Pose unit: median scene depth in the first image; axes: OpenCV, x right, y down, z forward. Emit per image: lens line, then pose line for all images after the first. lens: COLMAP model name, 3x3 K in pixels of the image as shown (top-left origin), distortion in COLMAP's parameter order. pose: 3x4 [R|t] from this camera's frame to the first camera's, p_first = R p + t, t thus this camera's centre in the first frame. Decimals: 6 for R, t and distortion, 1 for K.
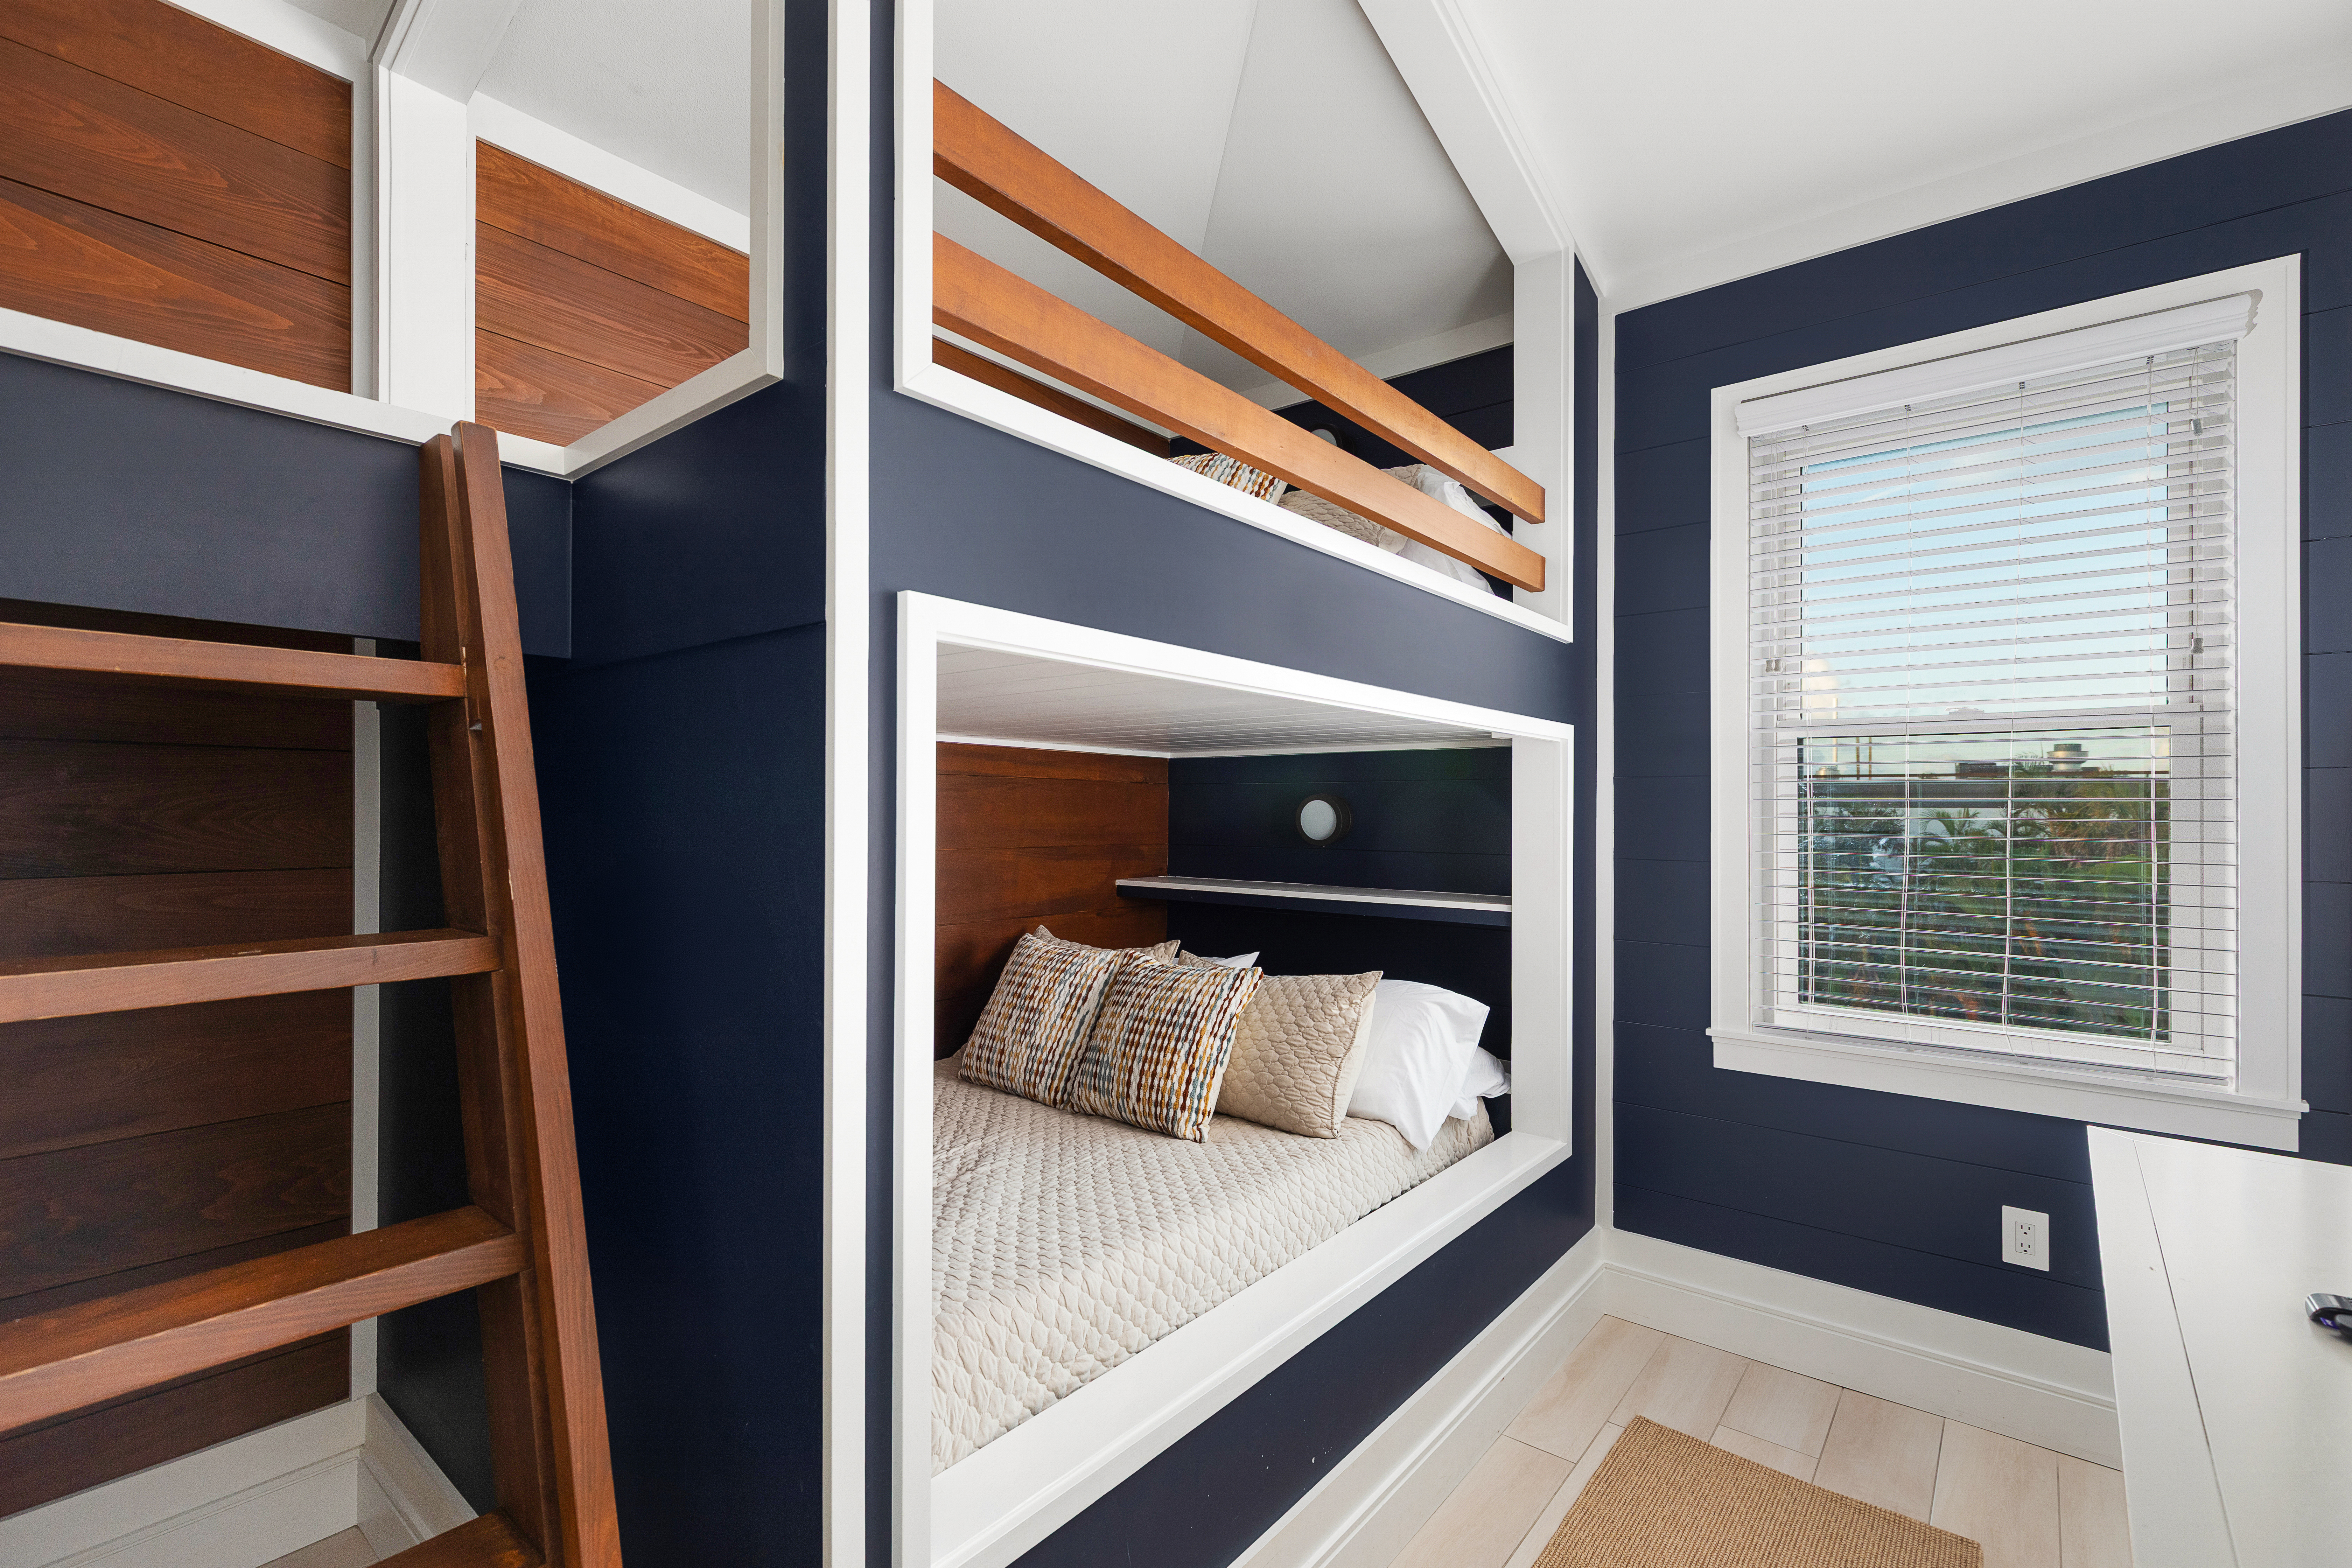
lens RADIAL K [[1015.3, 0, 1149.9], [0, 1015.3, 786.8], [0, 0, 1]] dist [0.001678, 0.000043]
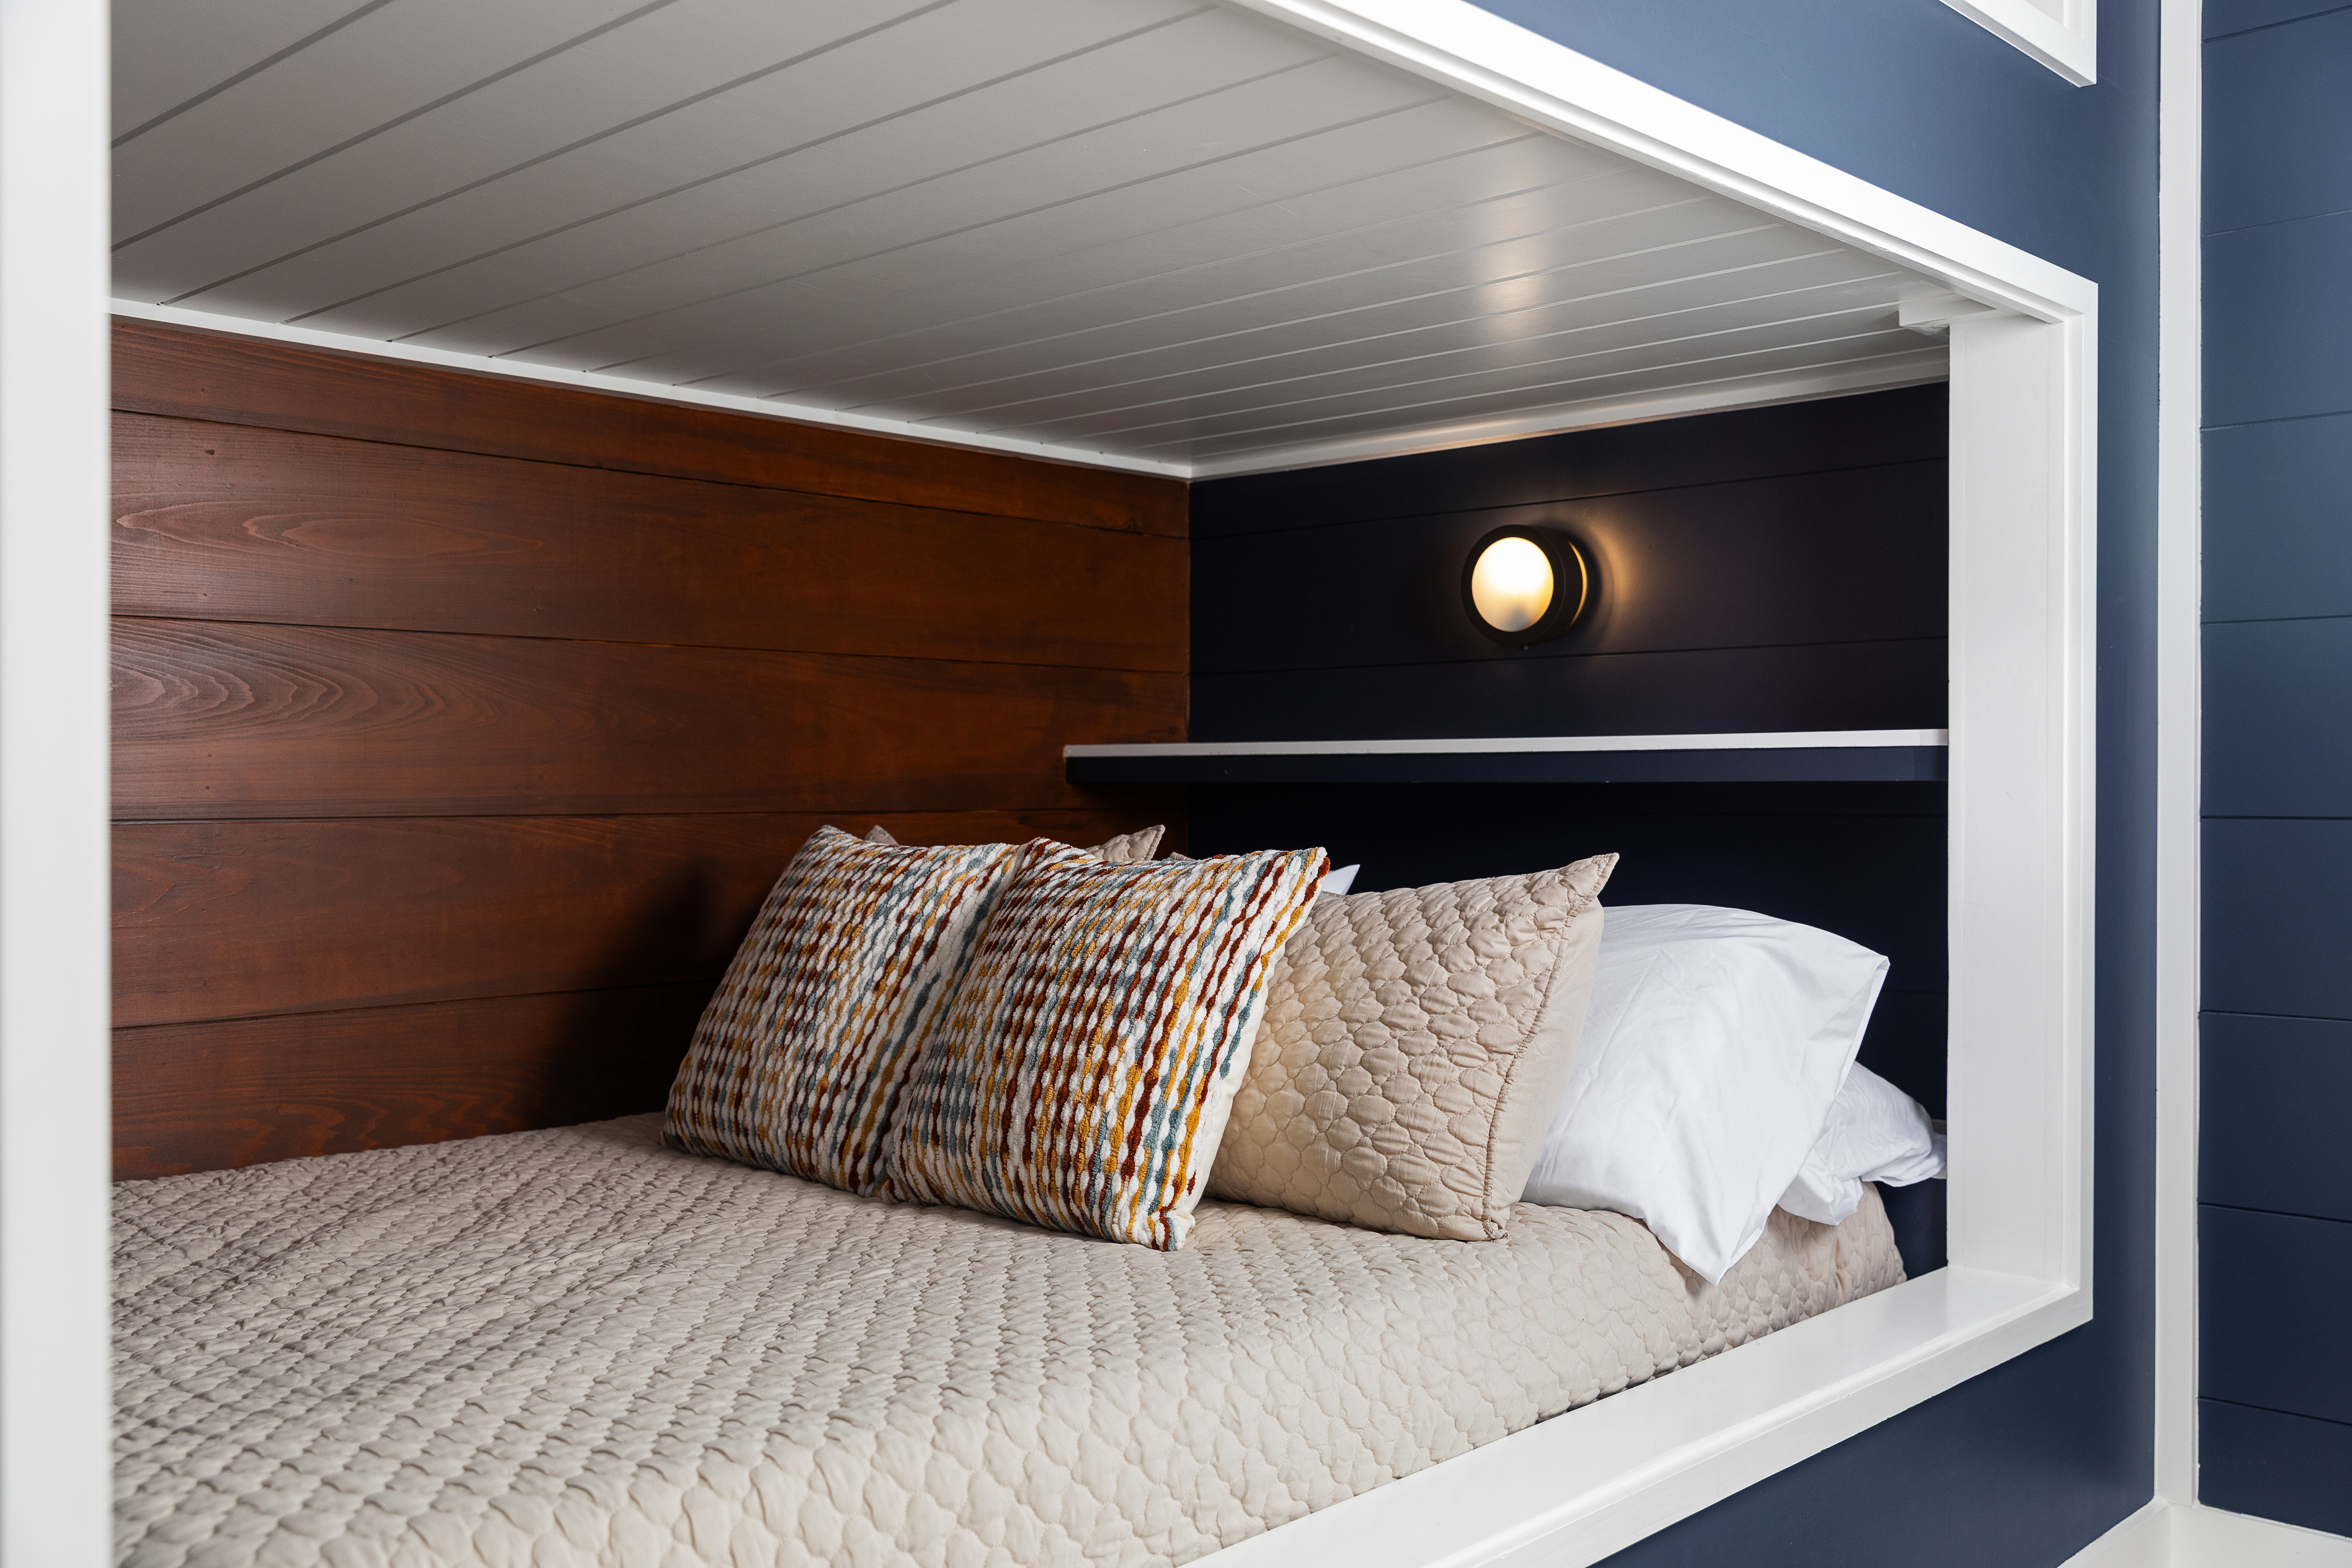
lens RADIAL K [[2063.3, 0, 1176.0], [0, 2063.3, 784.0], [0, 0, 1]] dist [-0.018670, 0.002174]
pose [[0.998341, -0.005072, -0.057359, 0.098567], [0.005981, 0.999859, 0.015693, 0.140128], [0.057271, -0.016010, 0.998230, 0.154702]]
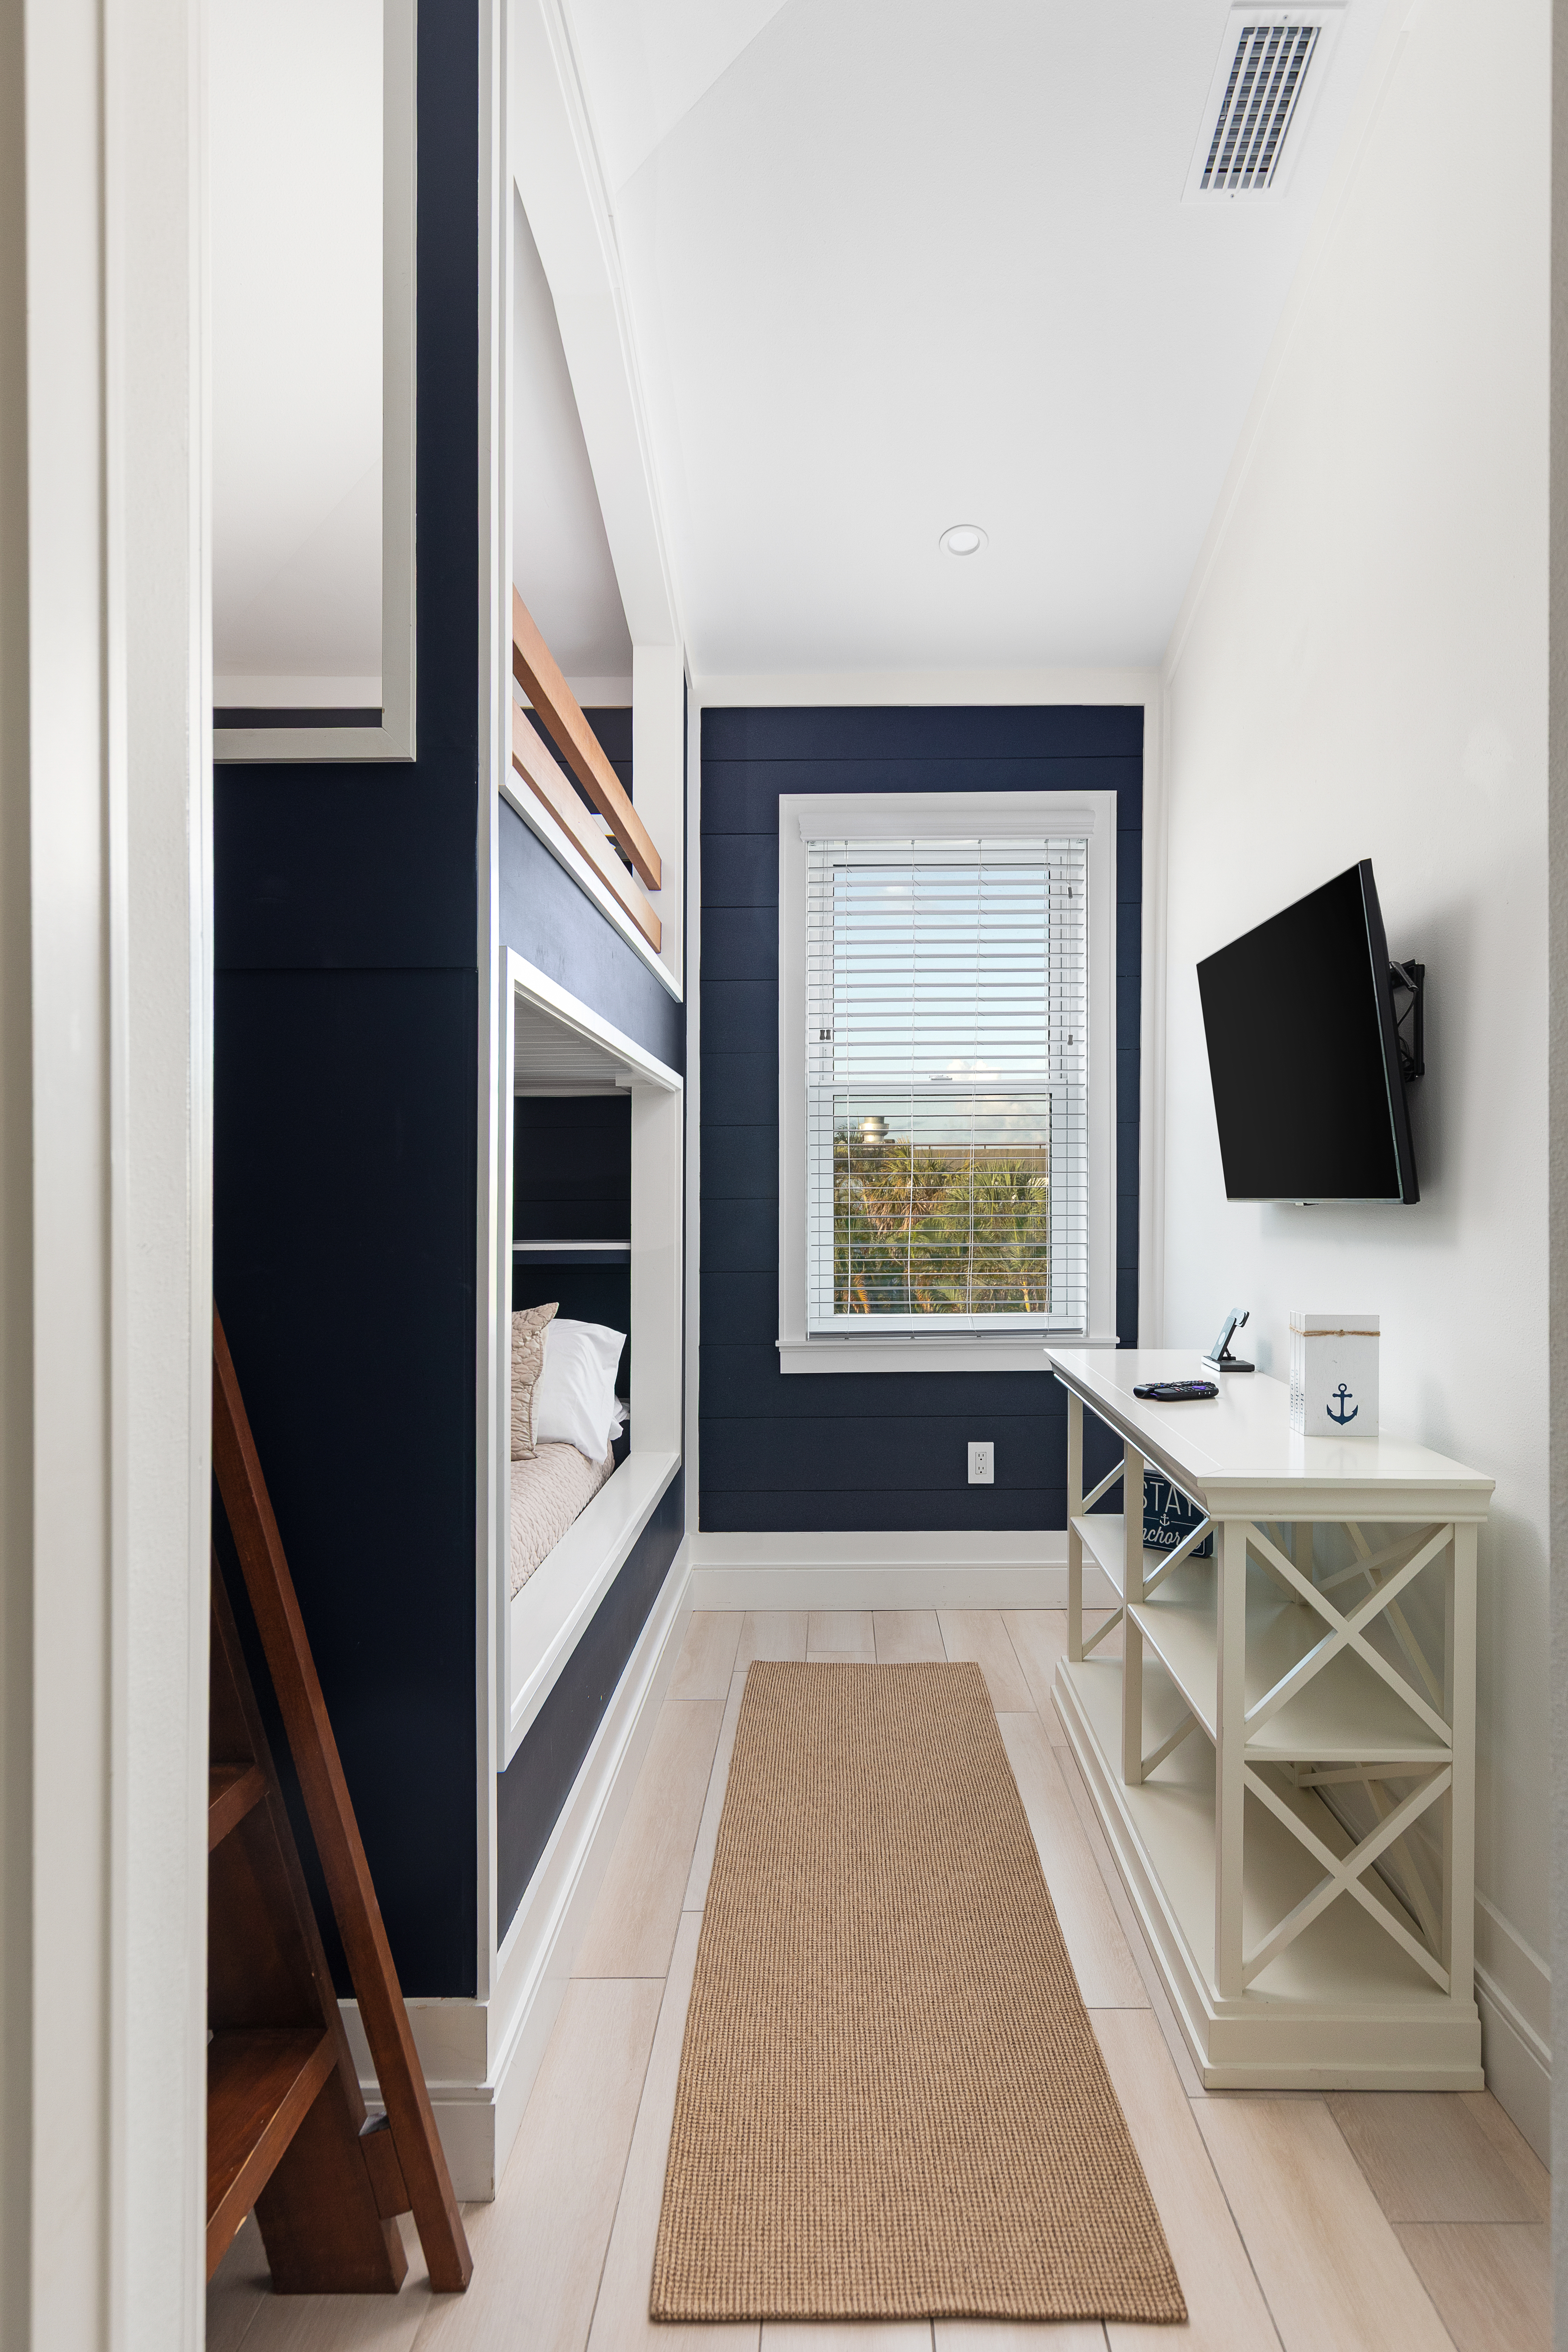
lens RADIAL K [[1398.0, 0, 784.0], [0, 1398.0, 1176.0], [0, 0, 1]] dist [0.018497, -0.000463]
pose [[0.772212, -0.004644, 0.635348, -0.516898], [0.000050, 0.999974, 0.007249, 0.039411], [-0.635365, -0.005566, 0.772192, -0.276290]]
